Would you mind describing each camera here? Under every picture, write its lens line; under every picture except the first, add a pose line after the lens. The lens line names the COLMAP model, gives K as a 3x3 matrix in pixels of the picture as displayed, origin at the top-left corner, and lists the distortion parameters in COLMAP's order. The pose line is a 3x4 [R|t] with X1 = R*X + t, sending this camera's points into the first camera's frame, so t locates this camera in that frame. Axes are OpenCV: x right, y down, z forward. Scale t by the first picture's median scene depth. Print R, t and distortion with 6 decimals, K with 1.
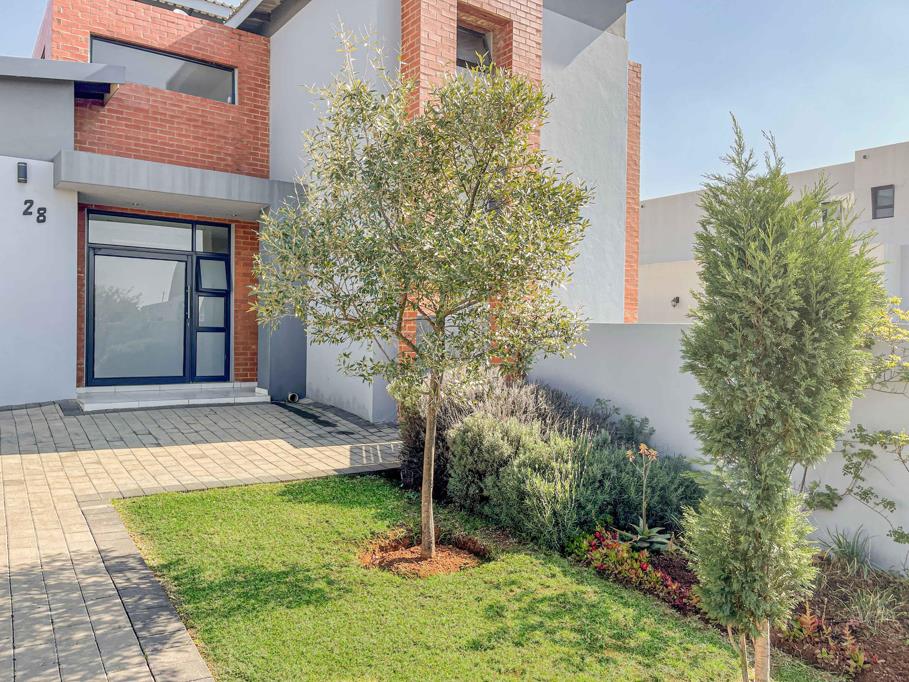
lens RADIAL K [[693.6, 0, 454.5], [0, 693.6, 341.0], [0, 0, 1]] dist [0.028135, -0.002464]
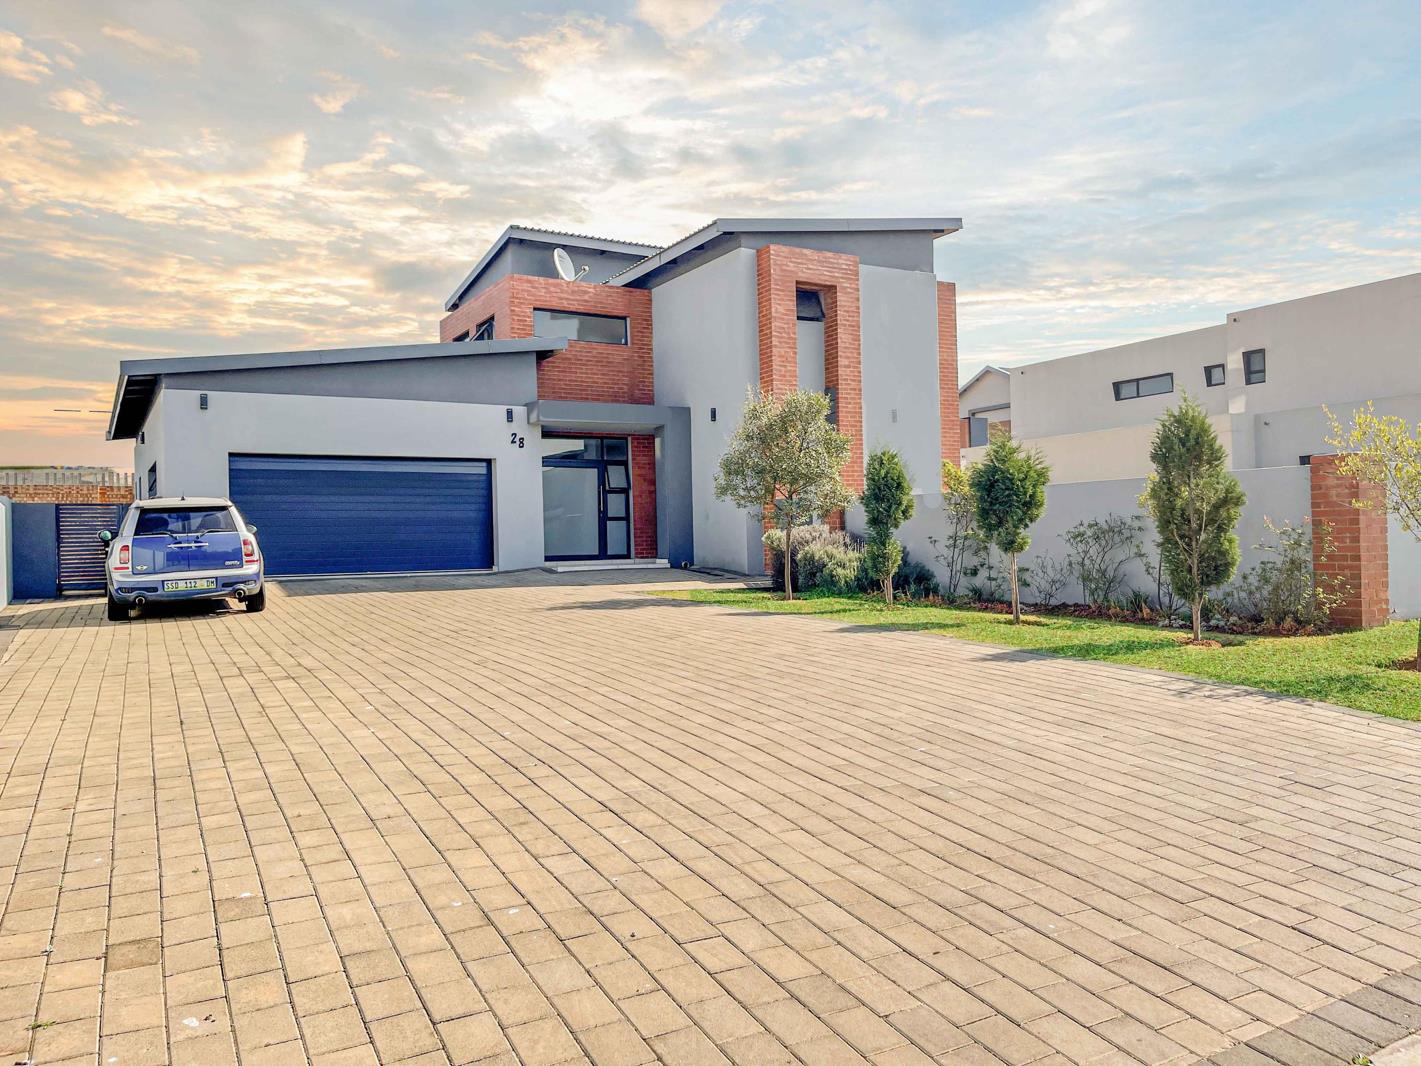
lens RADIAL K [[1031.6, 0, 710.5], [0, 1031.6, 533.0], [0, 0, 1]] dist [0.151748, -0.000992]
pose [[0.993945, -0.038000, -0.103100, 0.030996], [0.035837, 0.999099, -0.022750, 0.077364], [0.103871, 0.018918, 0.994411, -1.161056]]
